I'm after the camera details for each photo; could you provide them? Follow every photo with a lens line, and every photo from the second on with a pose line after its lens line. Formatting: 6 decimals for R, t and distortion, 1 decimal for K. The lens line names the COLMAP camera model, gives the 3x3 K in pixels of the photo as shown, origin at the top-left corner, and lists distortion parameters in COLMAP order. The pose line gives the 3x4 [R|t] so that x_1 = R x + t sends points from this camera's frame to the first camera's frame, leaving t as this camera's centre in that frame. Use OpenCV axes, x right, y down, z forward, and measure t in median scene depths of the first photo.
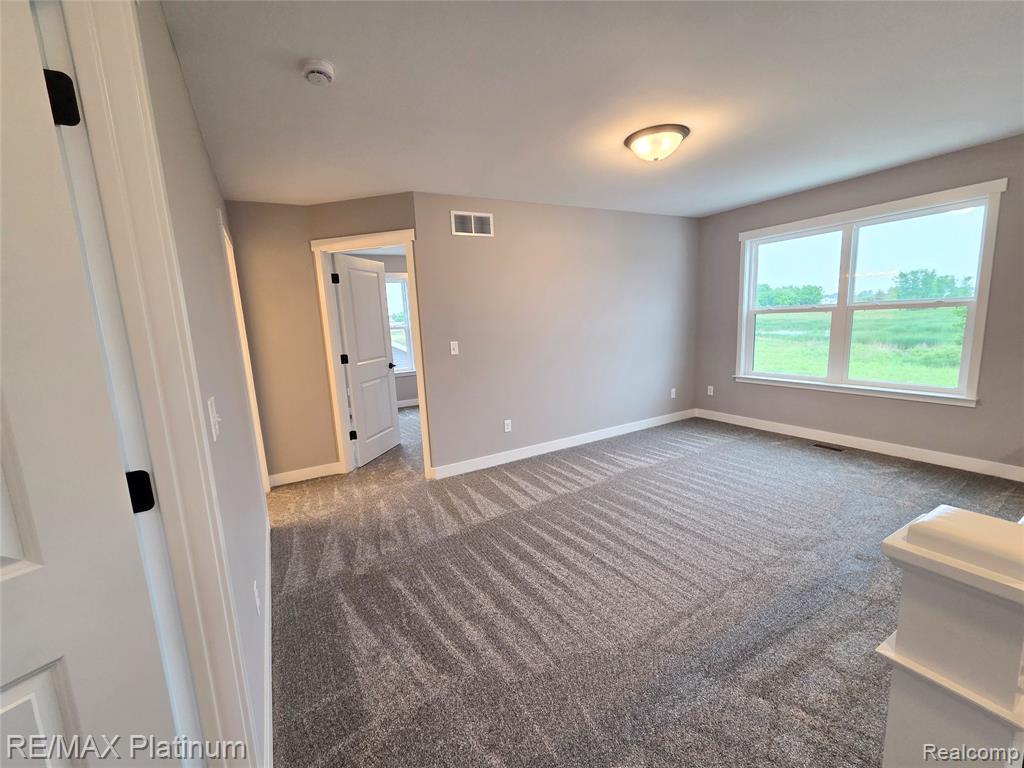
lens RADIAL K [[419.9, 0, 512.7], [0, 419.9, 388.5], [0, 0, 1]] dist [-0.000355, -0.000237]
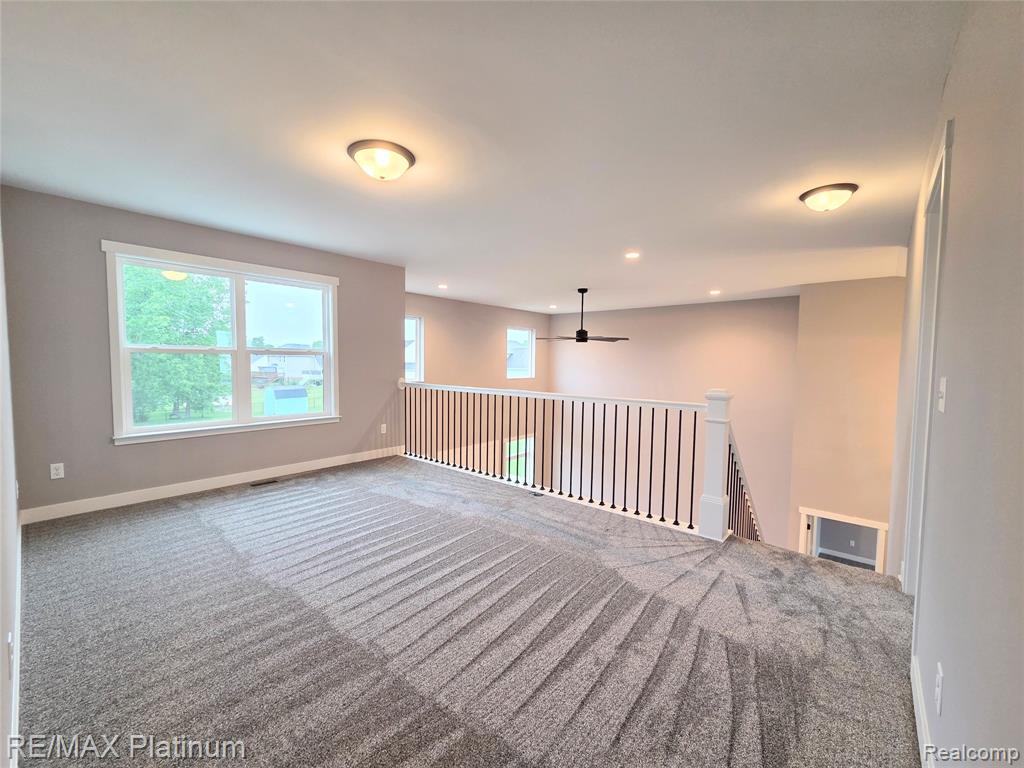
lens RADIAL K [[419.9, 0, 512.7], [0, 419.9, 388.5], [0, 0, 1]] dist [-0.000355, -0.000237]
pose [[-0.323018, -0.035039, 0.945744, -0.371078], [0.144692, 0.985738, 0.085940, -0.079495], [-0.935266, 0.164602, -0.313341, 0.609715]]
